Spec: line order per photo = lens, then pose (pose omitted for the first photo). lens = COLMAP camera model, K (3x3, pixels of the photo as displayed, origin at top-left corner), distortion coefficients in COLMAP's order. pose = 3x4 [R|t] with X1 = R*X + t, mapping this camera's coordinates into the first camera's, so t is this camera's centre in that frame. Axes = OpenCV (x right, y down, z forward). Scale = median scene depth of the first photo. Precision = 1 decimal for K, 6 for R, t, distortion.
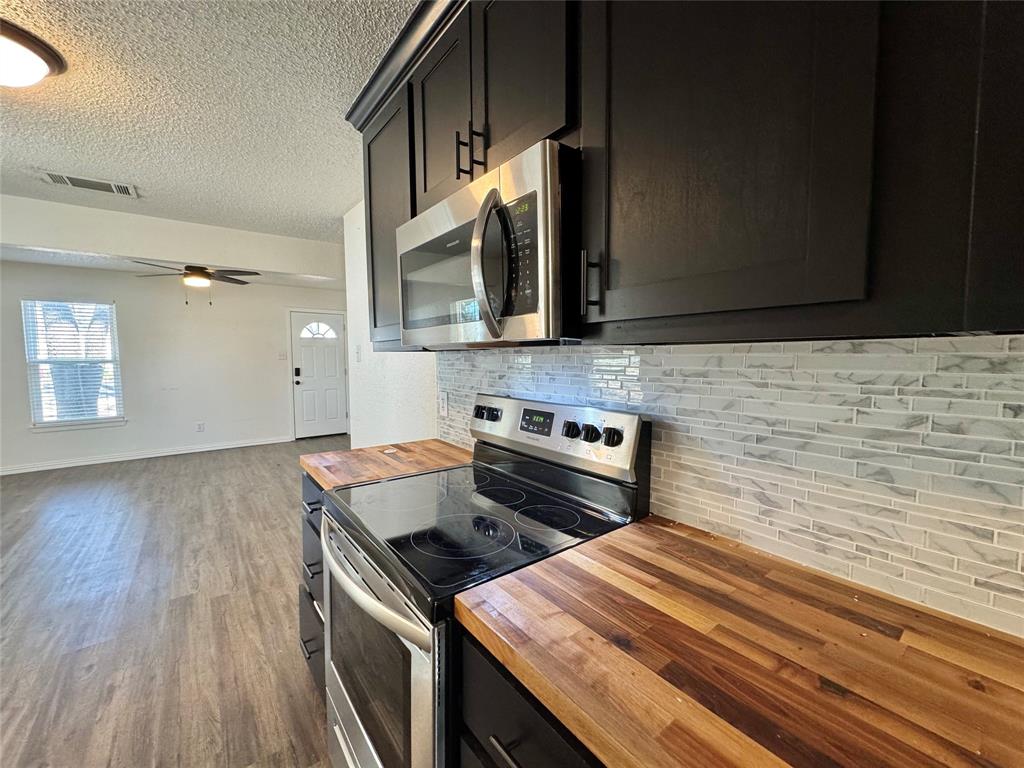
lens RADIAL K [[411.4, 0, 510.9], [0, 411.4, 383.7], [0, 0, 1]] dist [-0.000191, 0.000000]
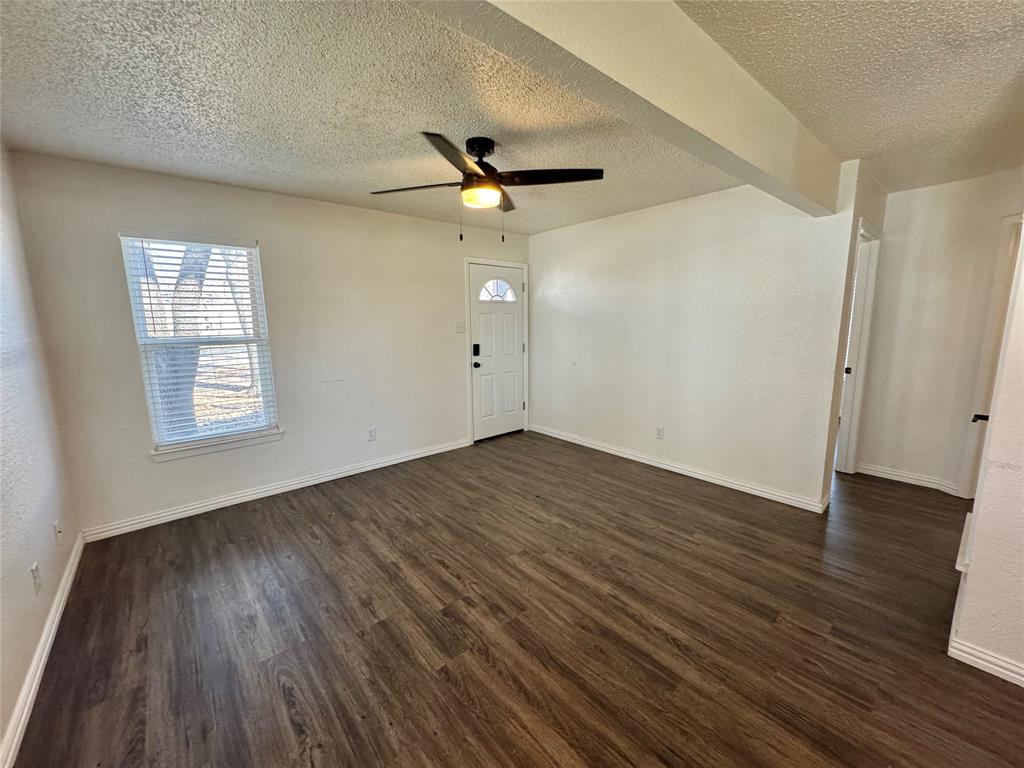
lens RADIAL K [[409.6, 0, 512.0], [0, 409.6, 384.0], [0, 0, 1]] dist [-0.000411, 0.000023]
pose [[0.998269, -0.018192, 0.055928, -0.908100], [0.013267, 0.996103, 0.087196, -0.055745], [-0.057297, -0.086303, 0.994620, 0.518763]]
